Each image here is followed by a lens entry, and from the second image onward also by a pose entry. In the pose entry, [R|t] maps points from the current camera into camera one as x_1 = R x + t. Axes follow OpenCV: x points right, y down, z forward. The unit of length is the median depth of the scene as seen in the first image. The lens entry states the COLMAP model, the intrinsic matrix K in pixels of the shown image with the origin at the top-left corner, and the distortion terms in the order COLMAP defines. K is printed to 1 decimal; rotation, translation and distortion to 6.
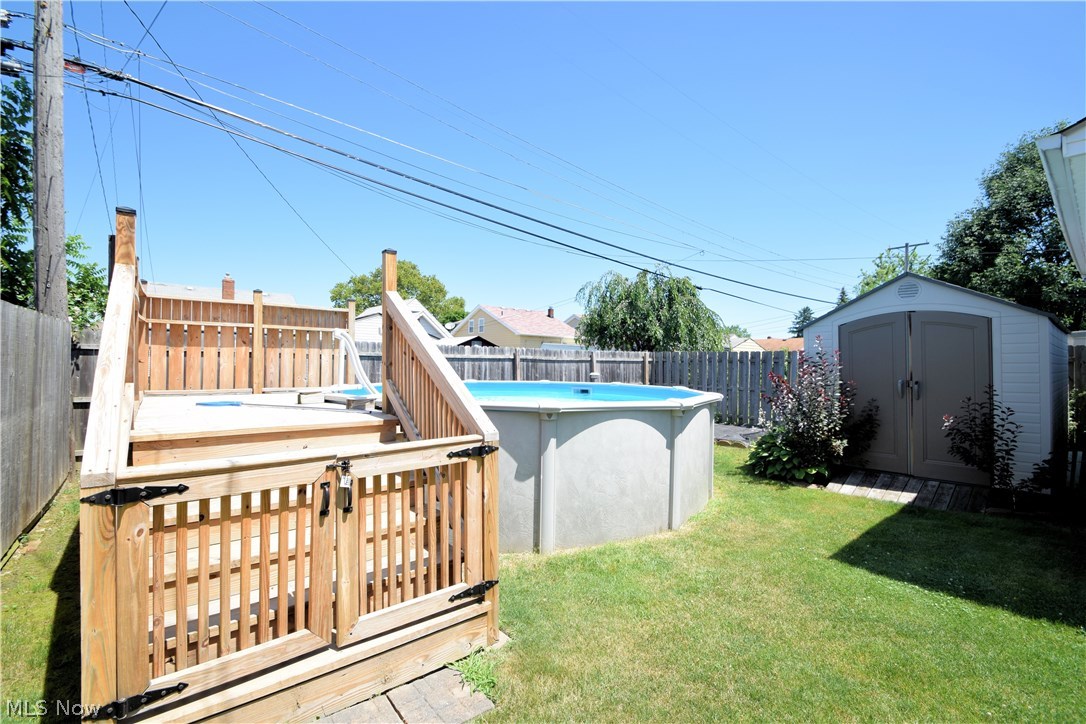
lens RADIAL K [[476.5, 0, 541.4], [0, 476.5, 358.7], [0, 0, 1]] dist [0.012894, -0.015991]
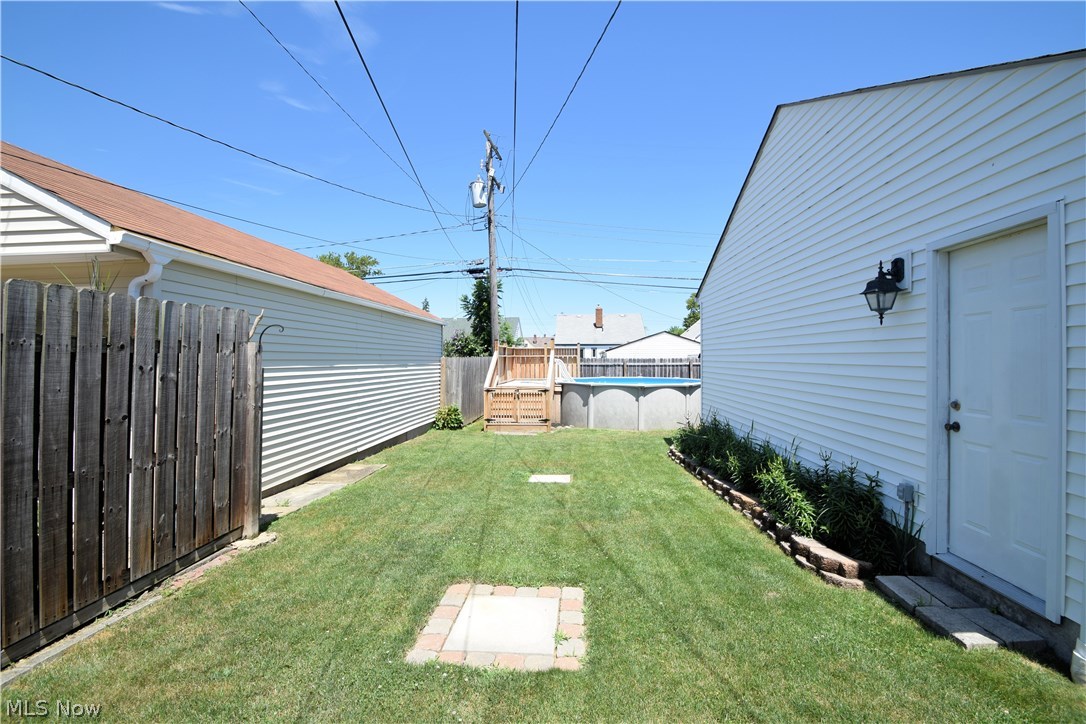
lens RADIAL K [[476.5, 0, 541.4], [0, 476.5, 358.7], [0, 0, 1]] dist [0.012894, -0.015991]
pose [[0.715866, -0.012732, -0.698122, 1.904360], [0.015920, 0.999871, -0.001910, -0.067670], [0.698056, -0.009747, 0.715976, -1.447910]]
